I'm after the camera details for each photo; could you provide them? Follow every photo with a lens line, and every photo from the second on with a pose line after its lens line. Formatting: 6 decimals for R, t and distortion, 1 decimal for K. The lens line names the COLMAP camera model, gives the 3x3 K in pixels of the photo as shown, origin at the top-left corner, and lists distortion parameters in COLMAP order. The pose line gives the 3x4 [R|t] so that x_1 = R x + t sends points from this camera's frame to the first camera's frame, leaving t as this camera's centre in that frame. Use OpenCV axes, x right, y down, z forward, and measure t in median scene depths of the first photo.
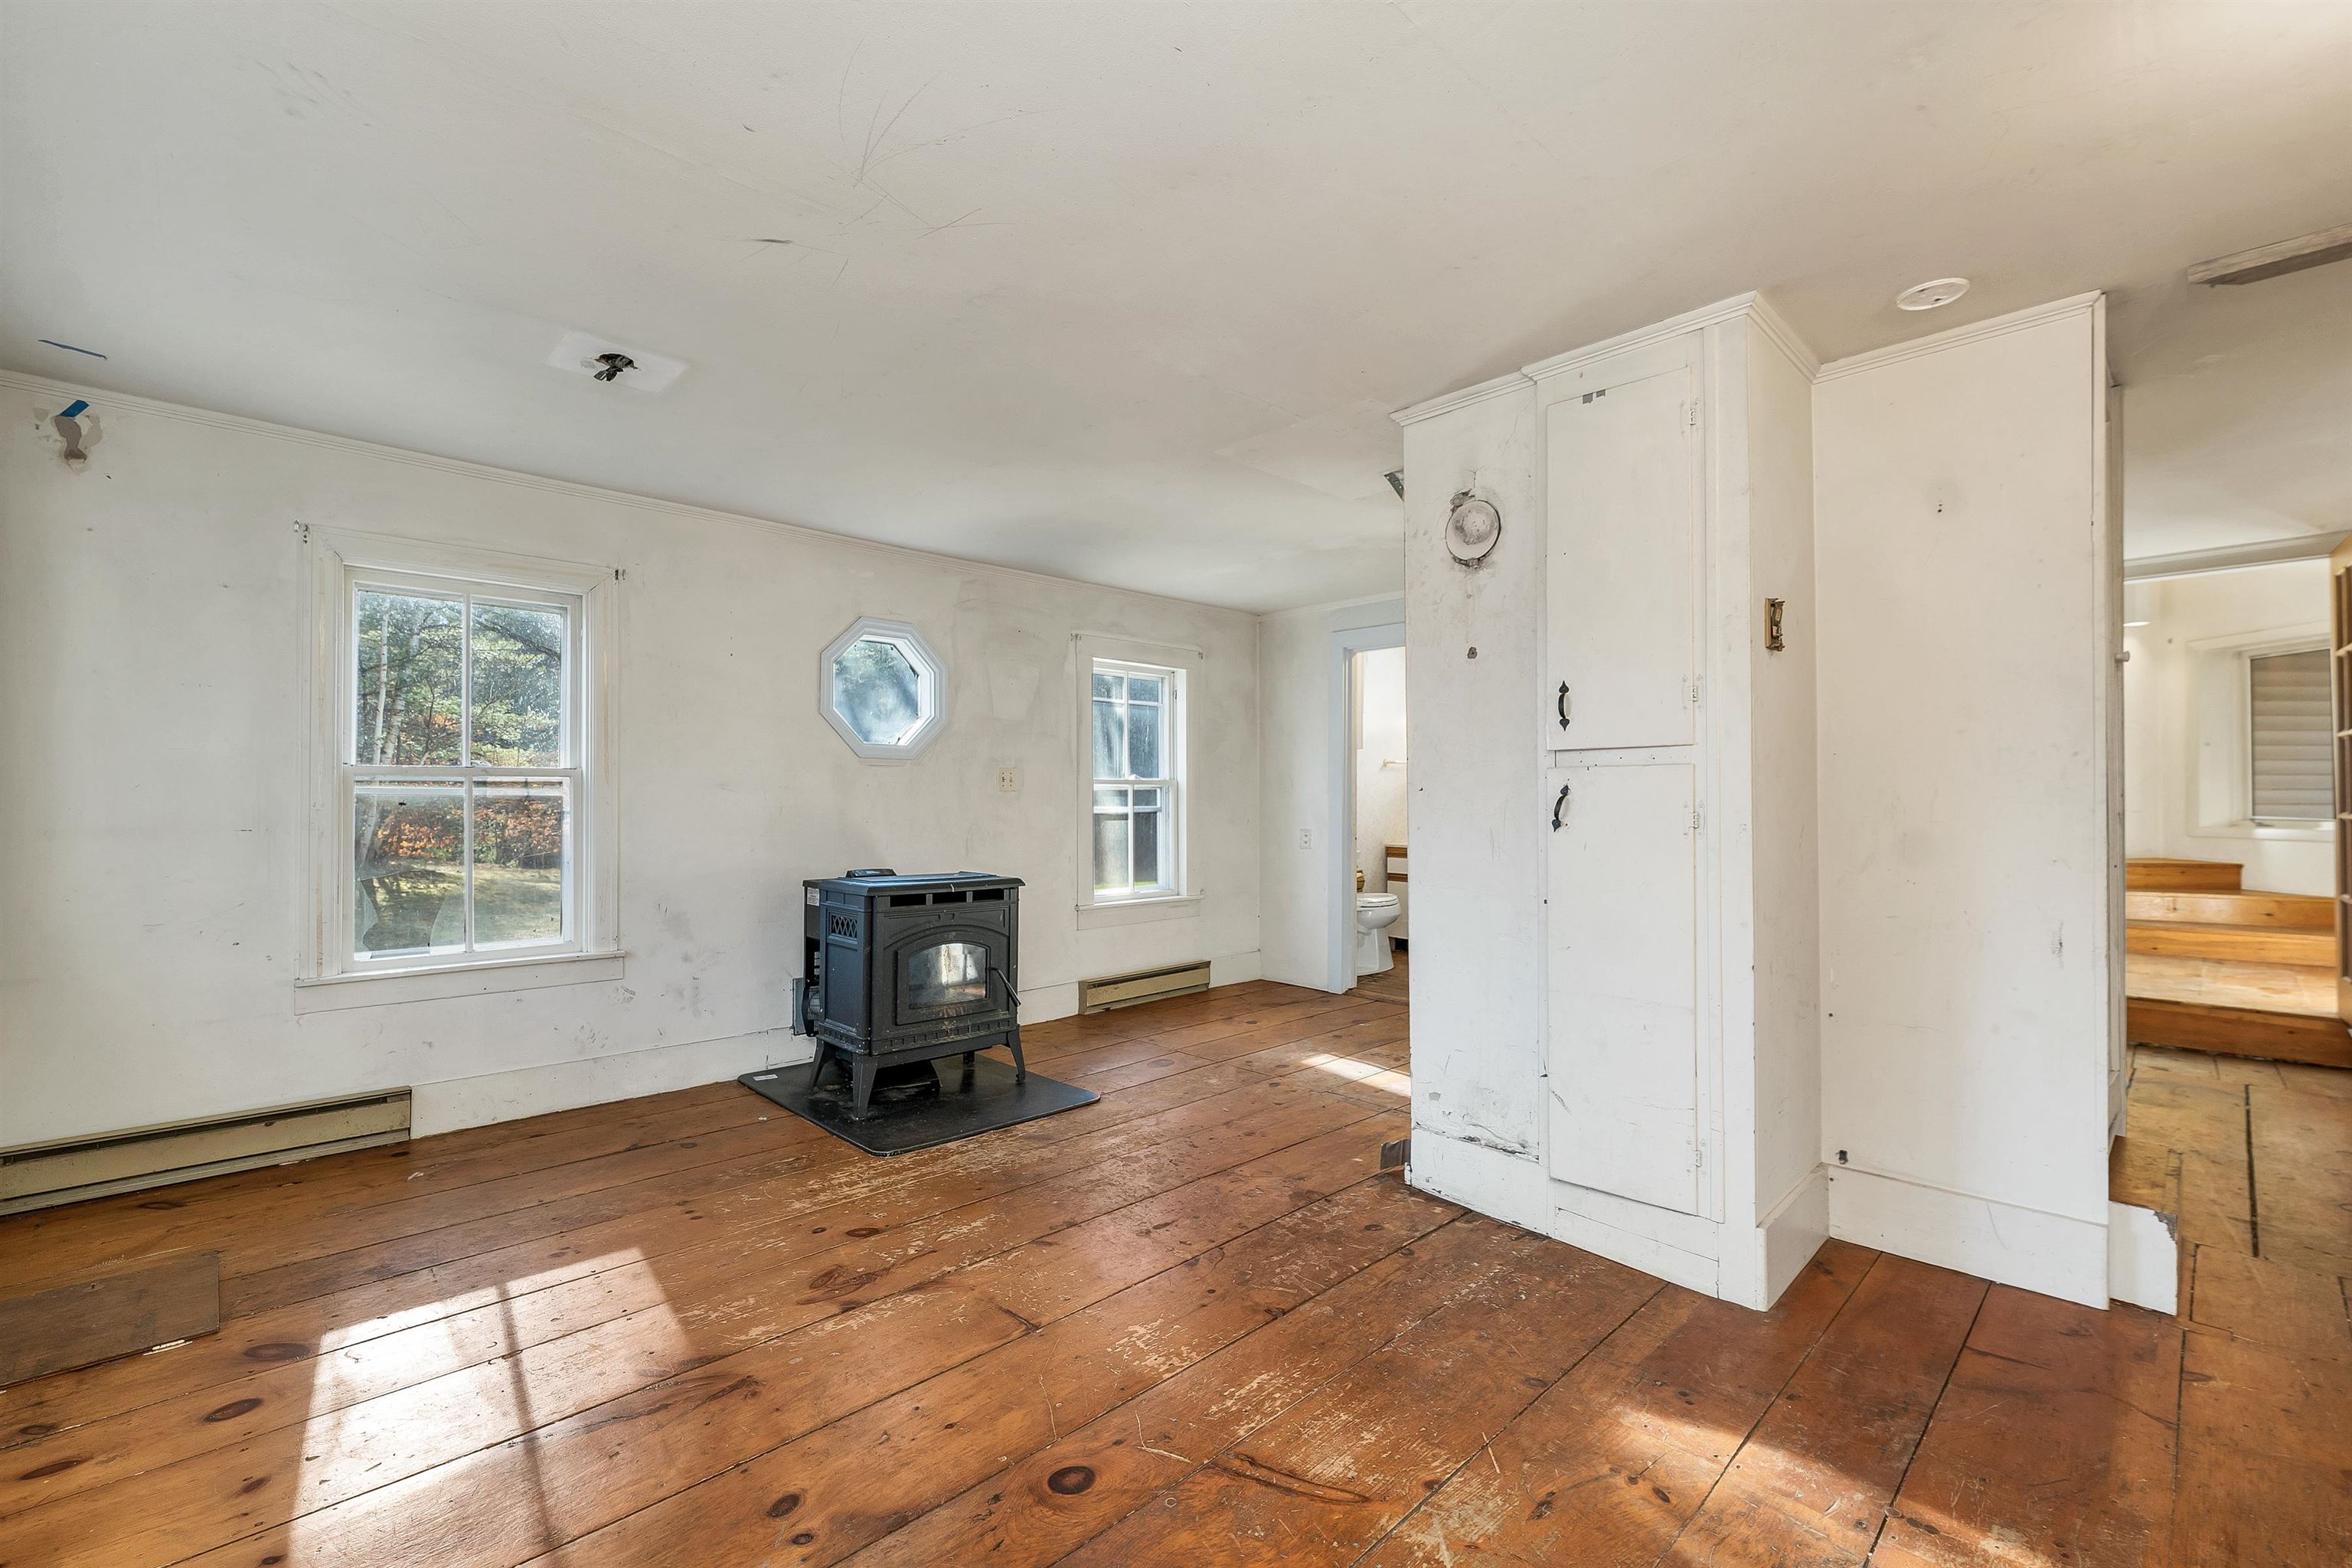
lens RADIAL K [[987.6, 0, 1184.1], [0, 987.6, 793.1], [0, 0, 1]] dist [0.001000, 0.000166]
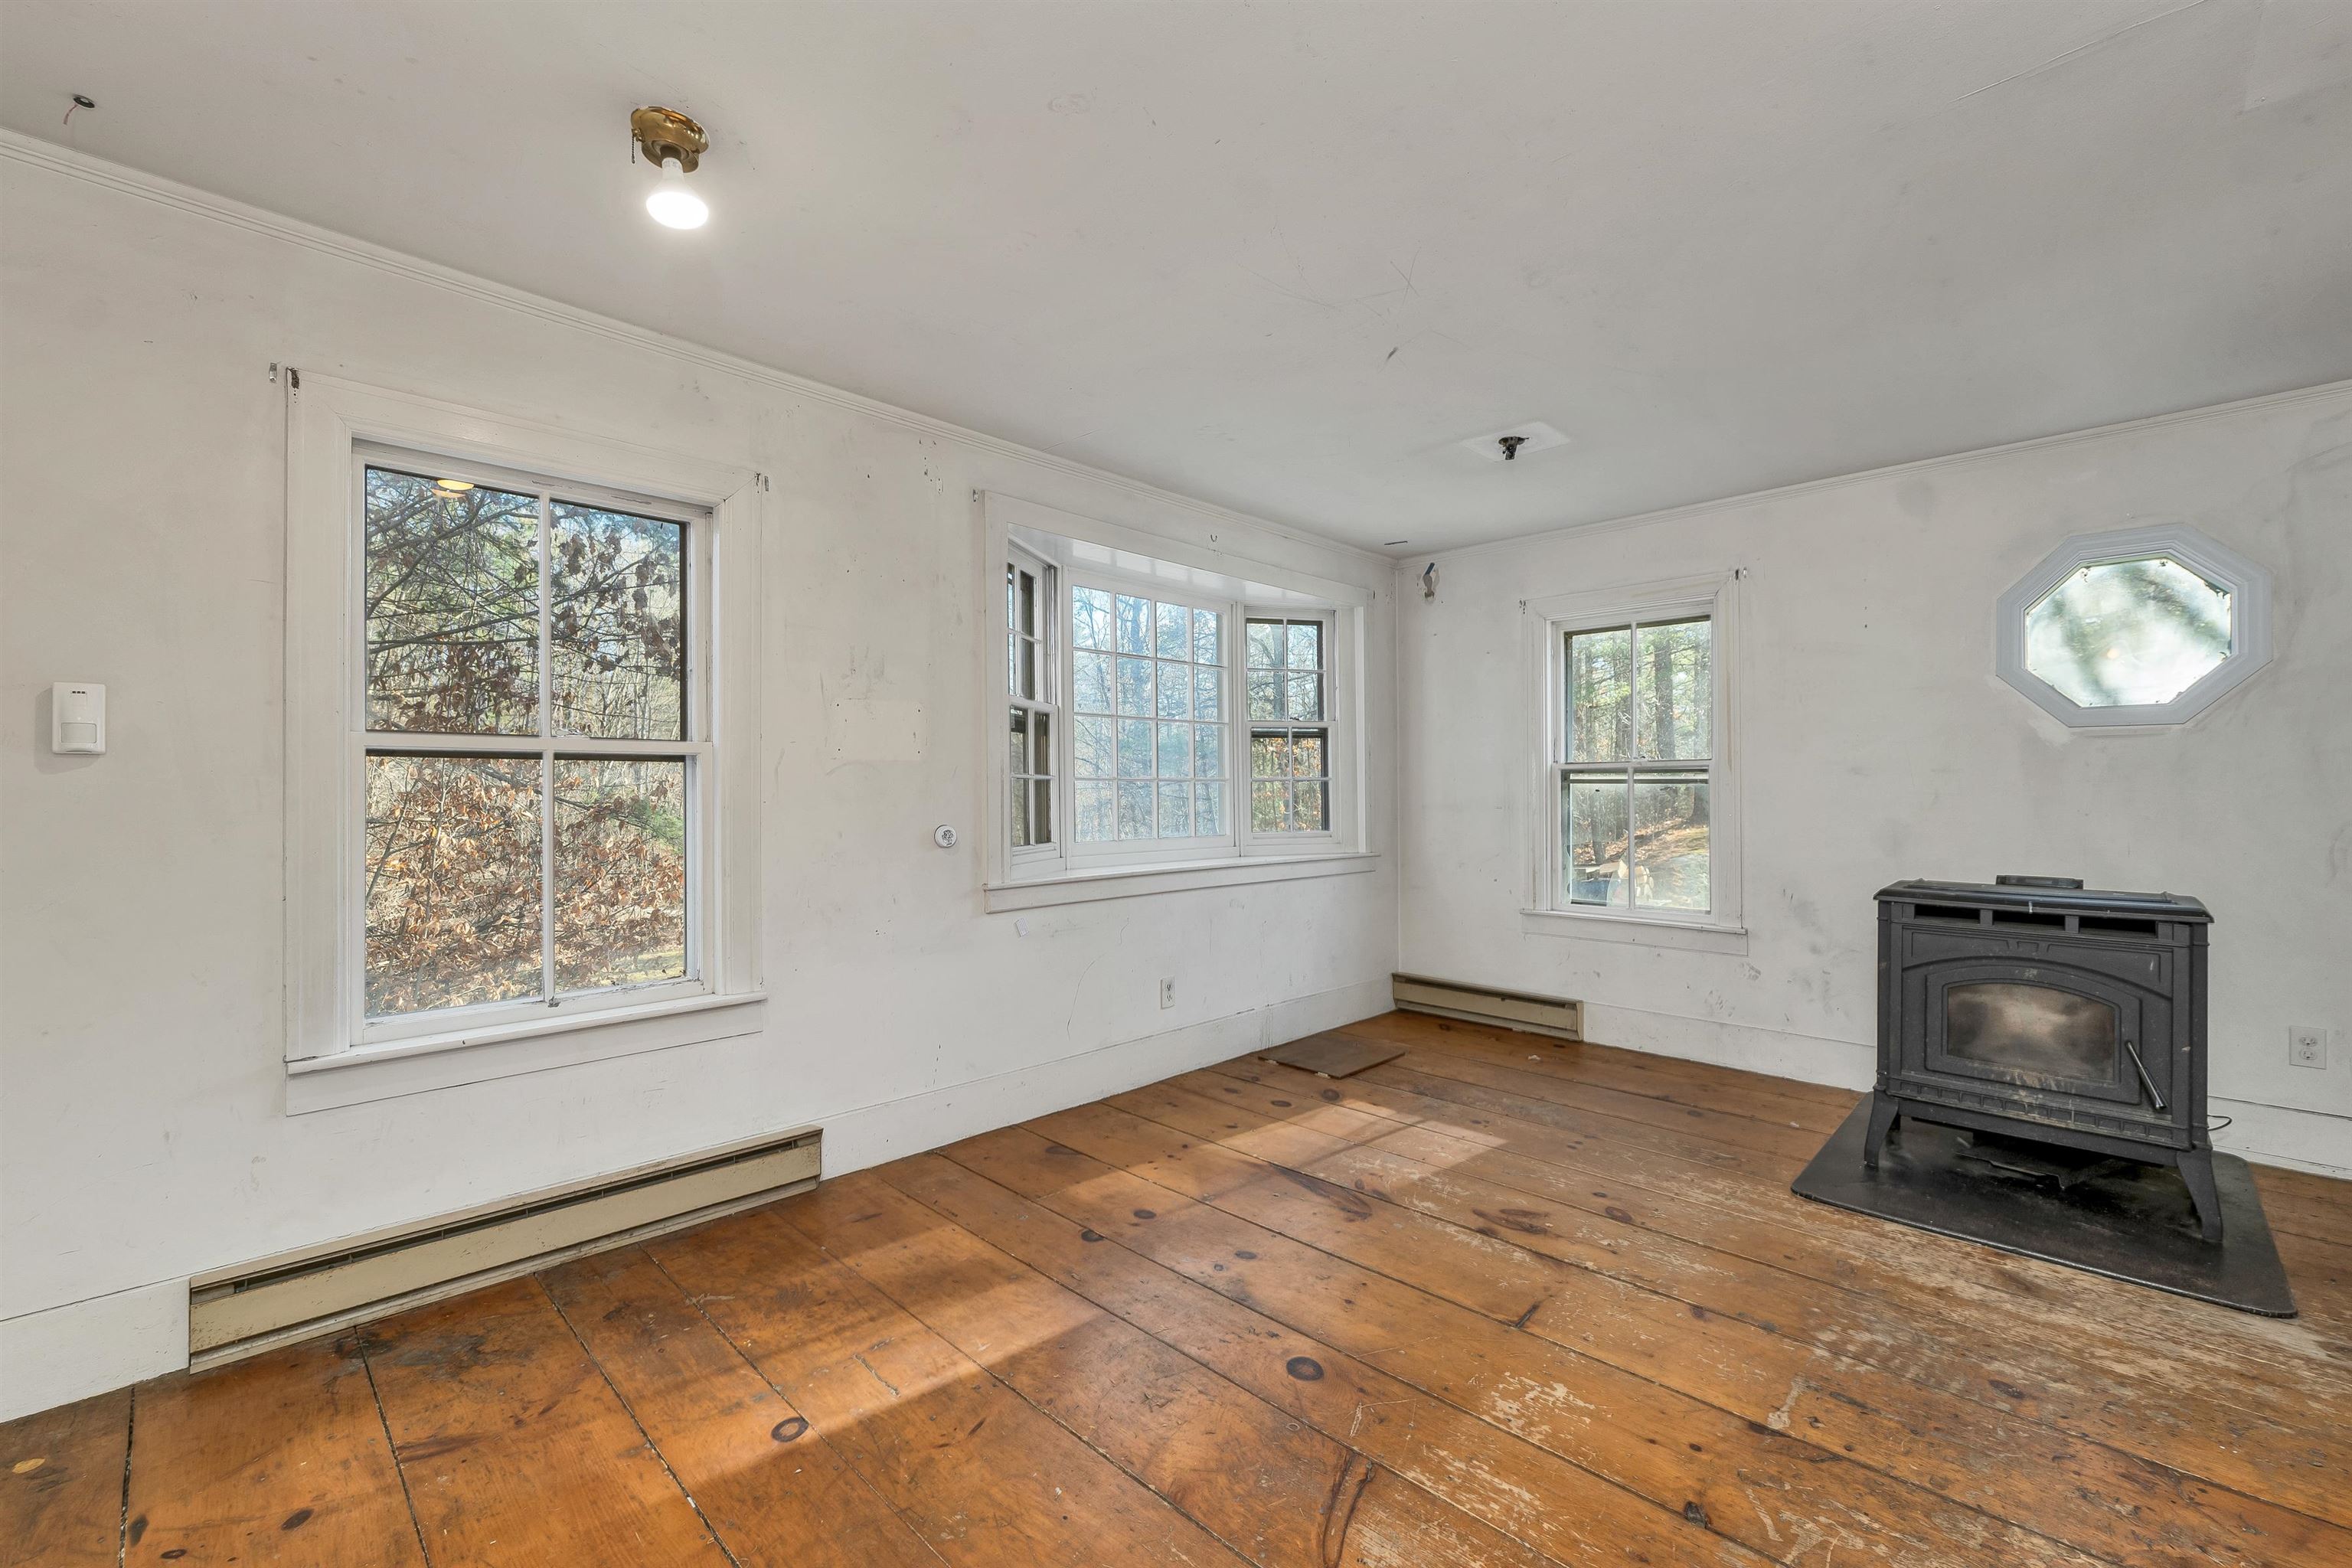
lens RADIAL K [[987.6, 0, 1178.2], [0, 987.6, 783.7], [0, 0, 1]] dist [0.001000, 0.000166]
pose [[0.018085, -0.008929, -0.999797, 0.611600], [0.011801, 0.999892, -0.008716, 0.008357], [0.999767, -0.011641, 0.018188, 0.486394]]
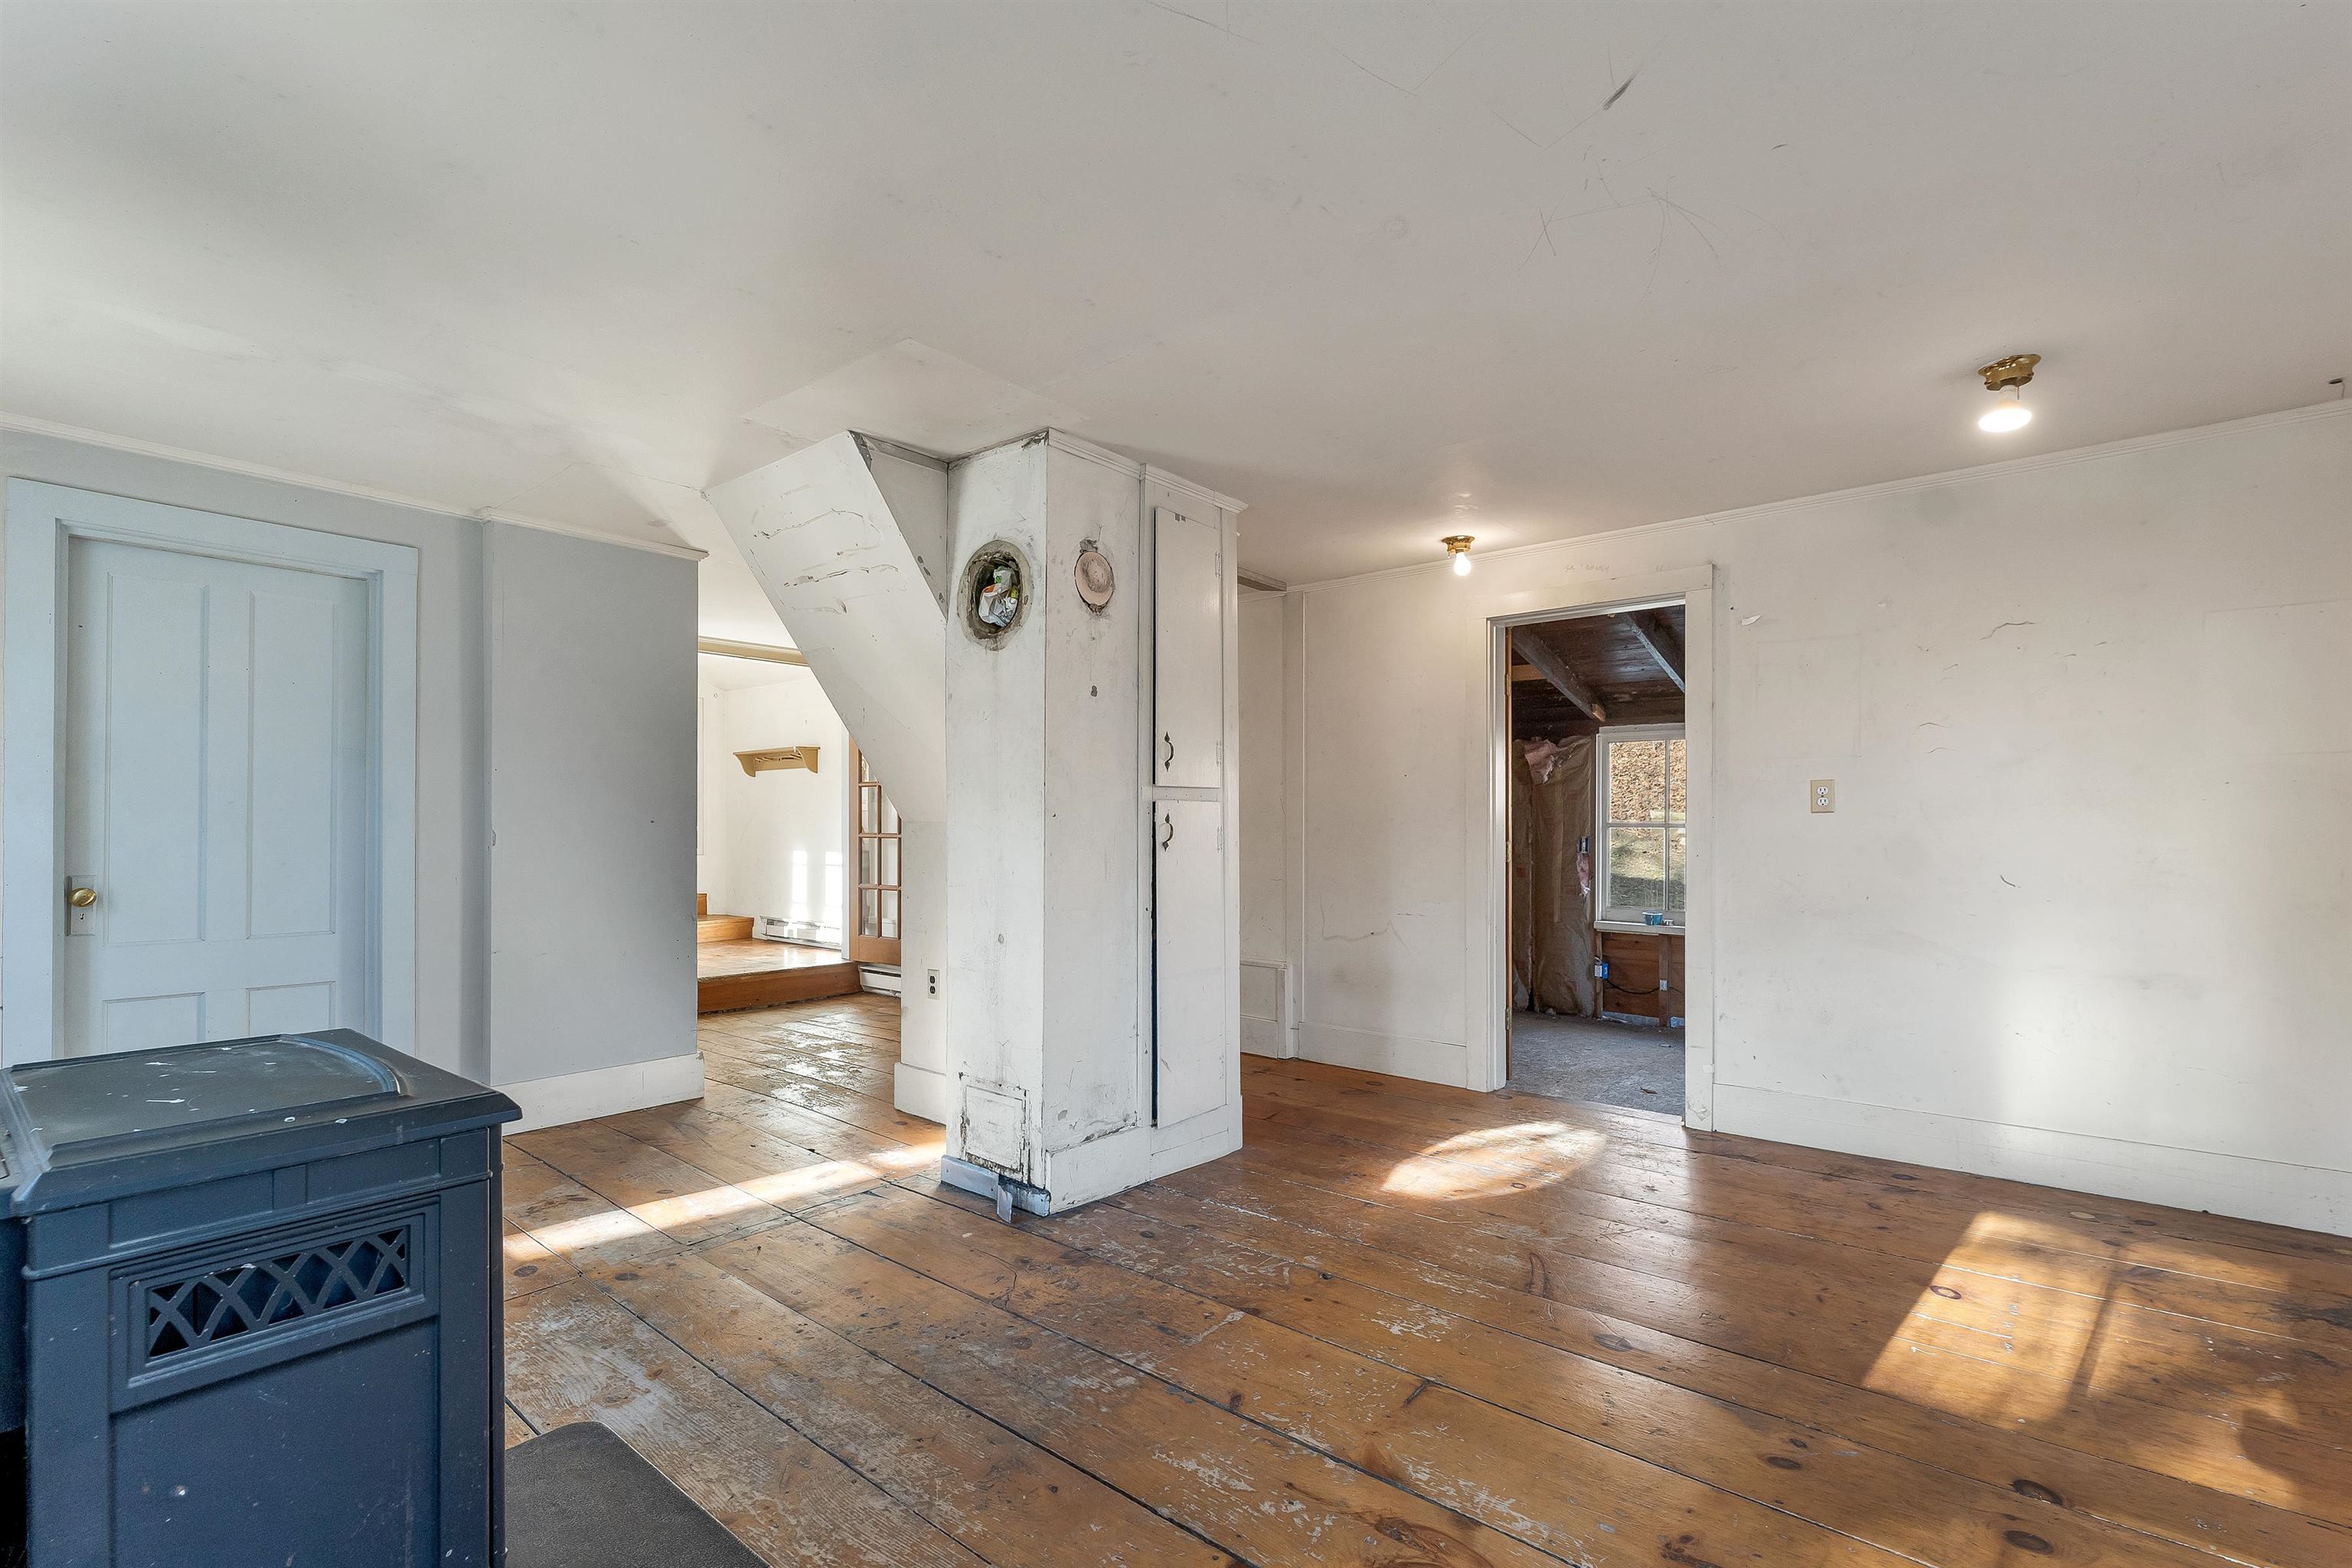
lens RADIAL K [[1015.4, 0, 1186.3], [0, 1015.4, 822.7], [0, 0, 1]] dist [0.001591, -0.000151]
pose [[-0.092277, 0.002823, 0.995729, -0.821990], [-0.009832, 0.999945, -0.003746, 0.006149], [-0.995685, -0.010136, -0.092244, 0.987555]]
